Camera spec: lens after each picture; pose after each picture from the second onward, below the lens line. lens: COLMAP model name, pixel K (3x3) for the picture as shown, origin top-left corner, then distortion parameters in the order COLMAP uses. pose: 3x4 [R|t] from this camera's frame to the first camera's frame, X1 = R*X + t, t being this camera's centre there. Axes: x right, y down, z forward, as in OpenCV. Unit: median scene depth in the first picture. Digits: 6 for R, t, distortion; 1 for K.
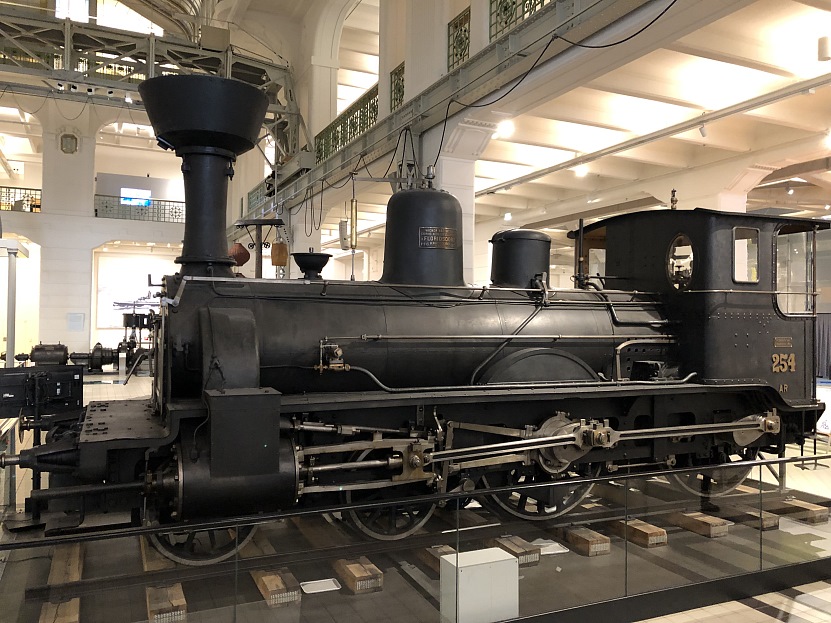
lens RADIAL K [[677.4, 0, 413.3], [0, 677.4, 310.1], [0, 0, 1]] dist [0.052612, -0.053449]
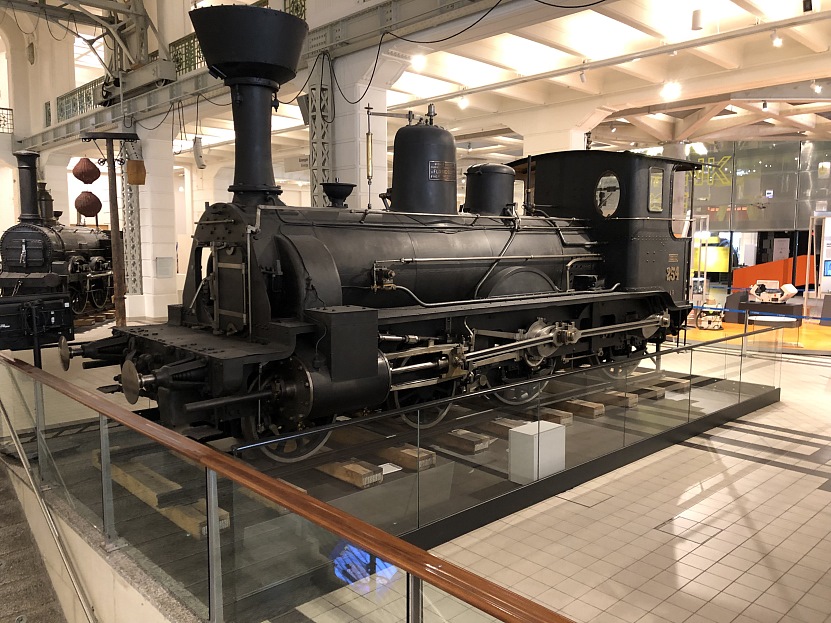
lens RADIAL K [[677.4, 0, 422.7], [0, 677.4, 315.4], [0, 0, 1]] dist [0.052612, -0.053449]
pose [[0.947371, -0.042358, 0.317323, -0.345651], [0.002332, 0.992095, 0.125469, -0.008906], [-0.320129, -0.118125, 0.939981, -0.084365]]
